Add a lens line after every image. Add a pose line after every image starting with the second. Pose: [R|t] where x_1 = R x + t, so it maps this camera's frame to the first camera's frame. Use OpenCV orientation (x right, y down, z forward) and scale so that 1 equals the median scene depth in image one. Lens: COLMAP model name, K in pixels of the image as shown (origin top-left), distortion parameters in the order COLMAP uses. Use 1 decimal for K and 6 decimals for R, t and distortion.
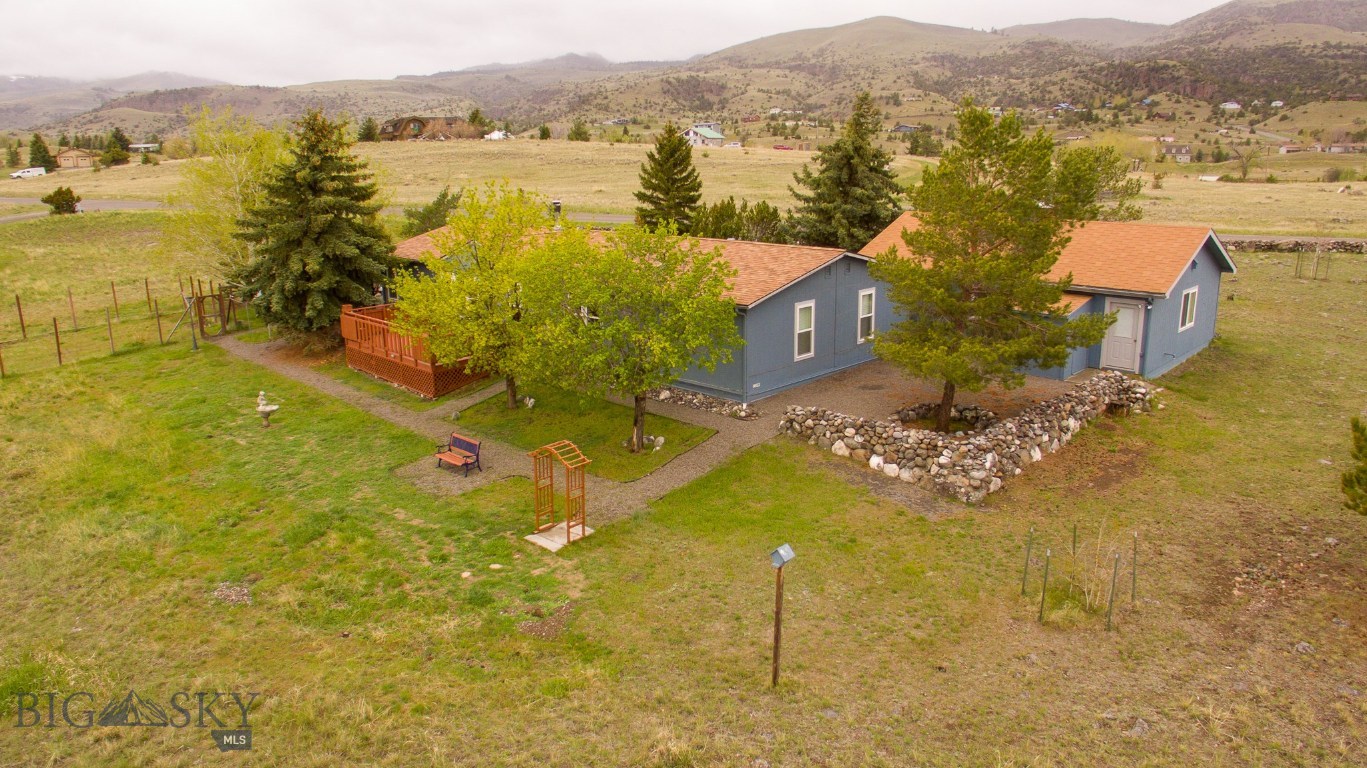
lens RADIAL K [[782.1, 0, 668.6], [0, 782.1, 381.0], [0, 0, 1]] dist [-0.089306, 0.045324]
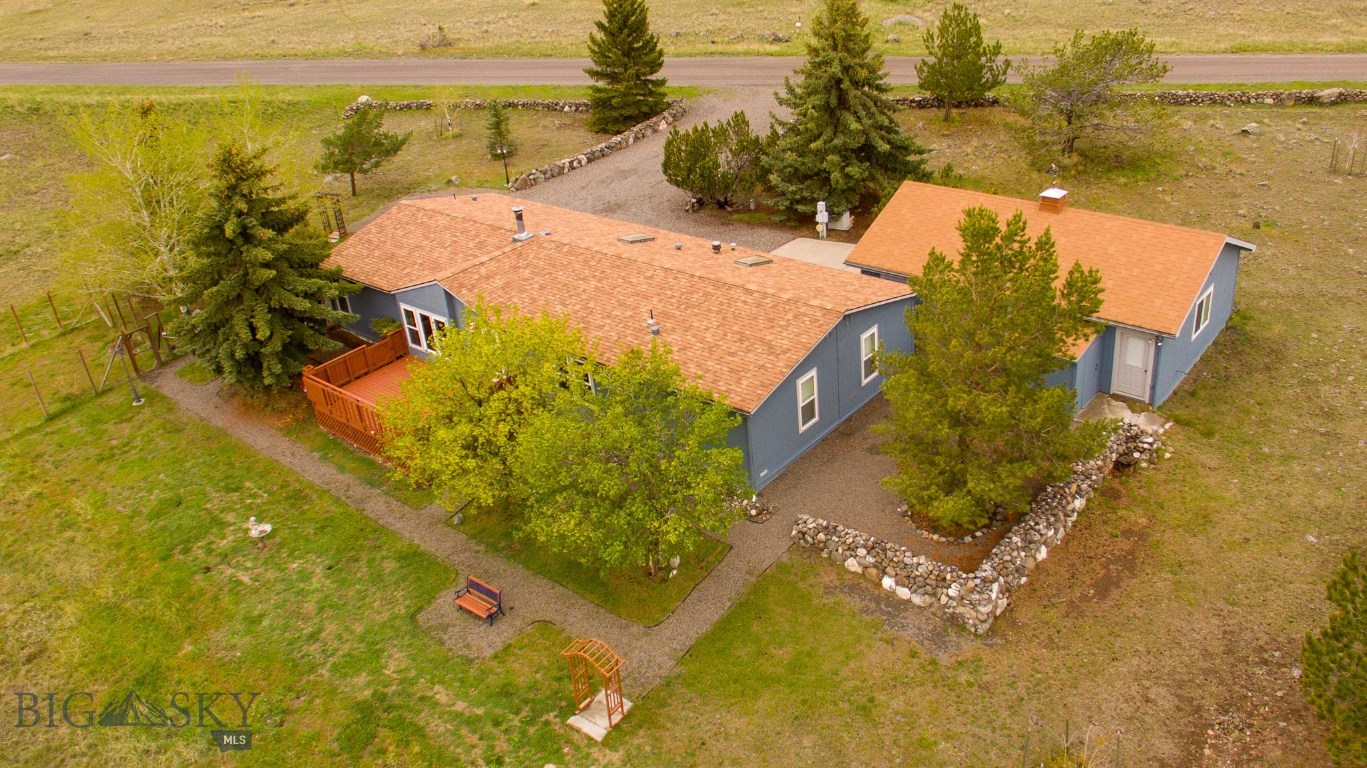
lens RADIAL K [[898.1, 0, 683.5], [0, 898.1, 384.0], [0, 0, 1]] dist [-0.075092, 0.027703]
pose [[0.994152, -0.102992, 0.032478, -0.016098], [0.093947, 0.973132, 0.210211, -0.420905], [-0.053255, -0.205930, 0.977116, -0.093567]]
